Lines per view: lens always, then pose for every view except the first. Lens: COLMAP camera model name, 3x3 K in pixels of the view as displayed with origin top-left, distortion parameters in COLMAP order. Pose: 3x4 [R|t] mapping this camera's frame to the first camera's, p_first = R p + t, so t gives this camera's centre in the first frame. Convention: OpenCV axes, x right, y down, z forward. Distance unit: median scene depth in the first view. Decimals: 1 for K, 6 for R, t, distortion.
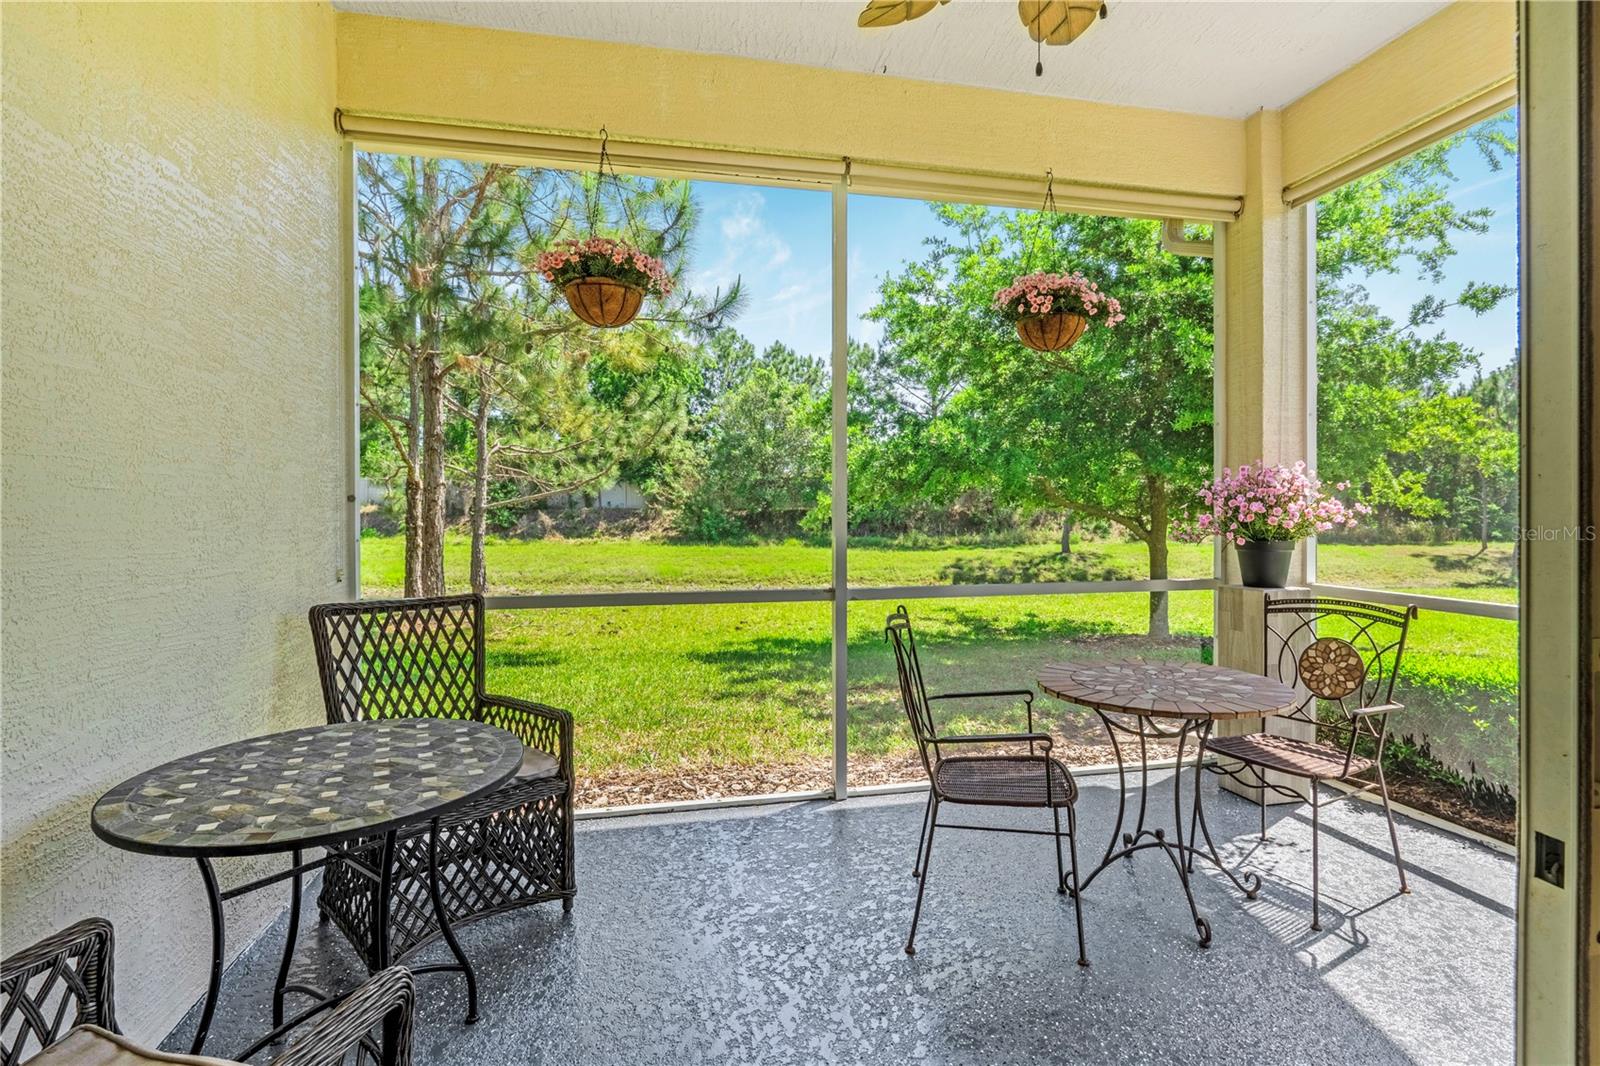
lens RADIAL K [[738.8, 0, 799.1], [0, 738.8, 522.2], [0, 0, 1]] dist [-0.006870, -0.000500]
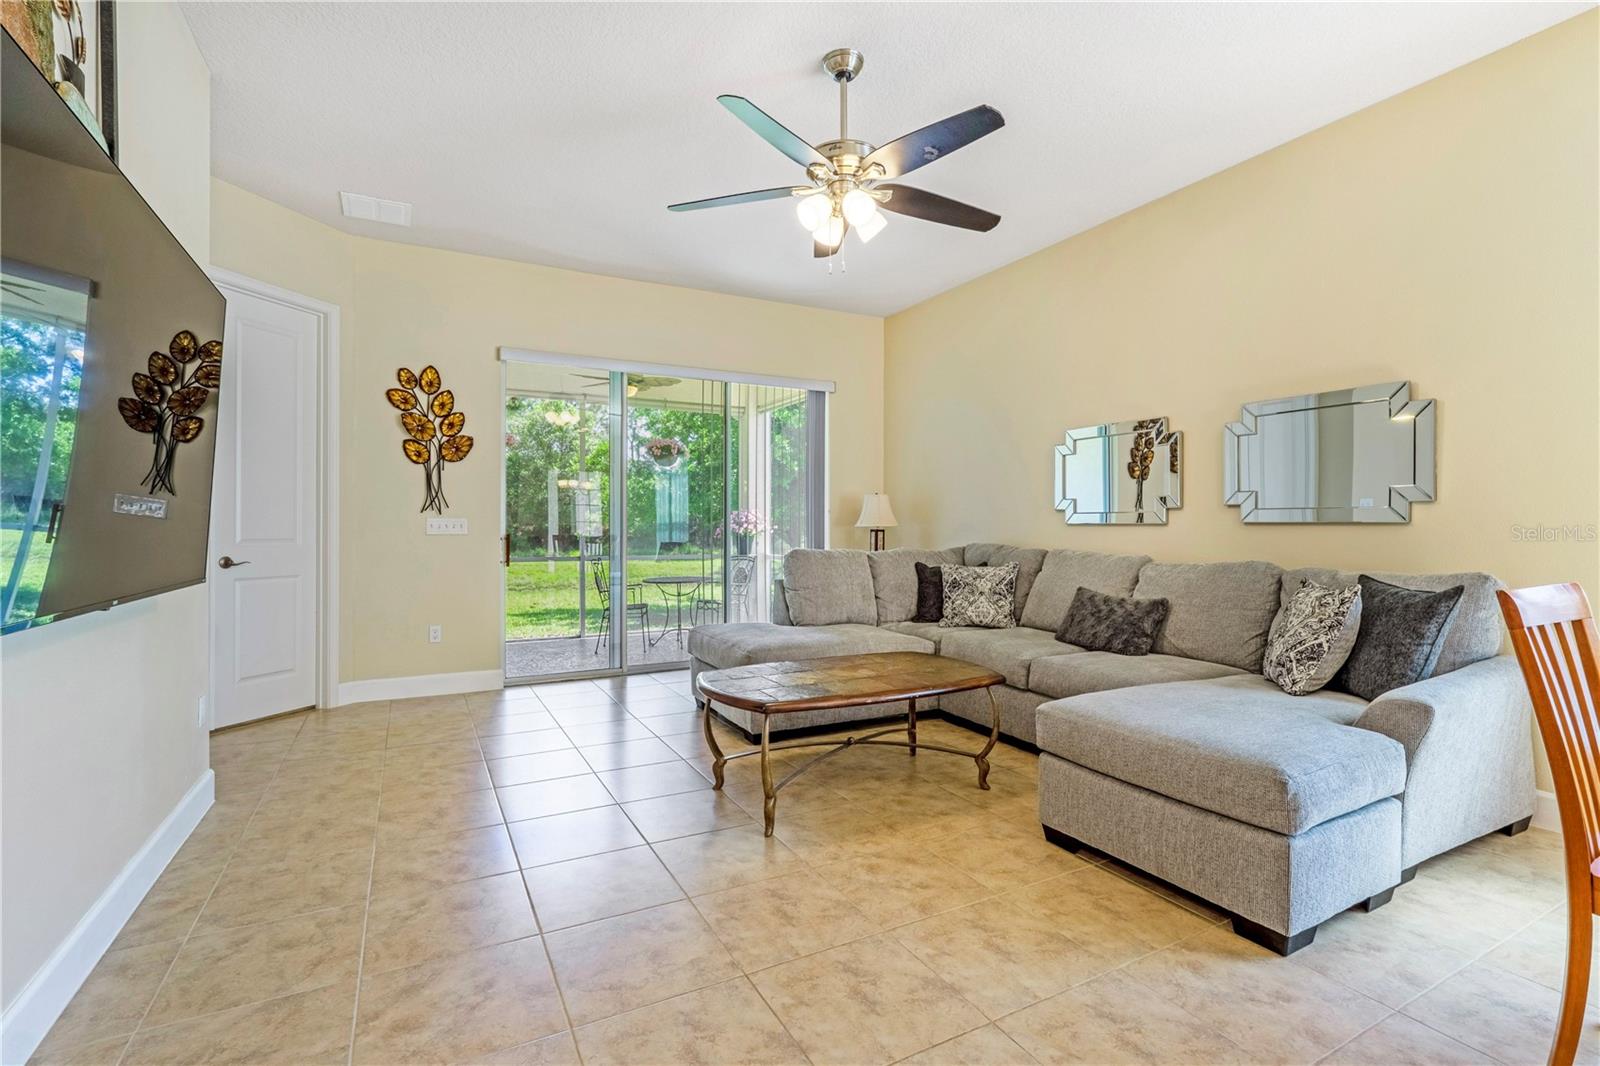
lens RADIAL K [[738.8, 0, 802.4], [0, 738.8, 537.2], [0, 0, 1]] dist [-0.006870, -0.000500]
pose [[0.960841, -0.000695, 0.277099, 0.007680], [0.000814, 1.000000, -0.000314, 0.002175], [-0.277098, 0.000528, 0.960841, -0.164845]]
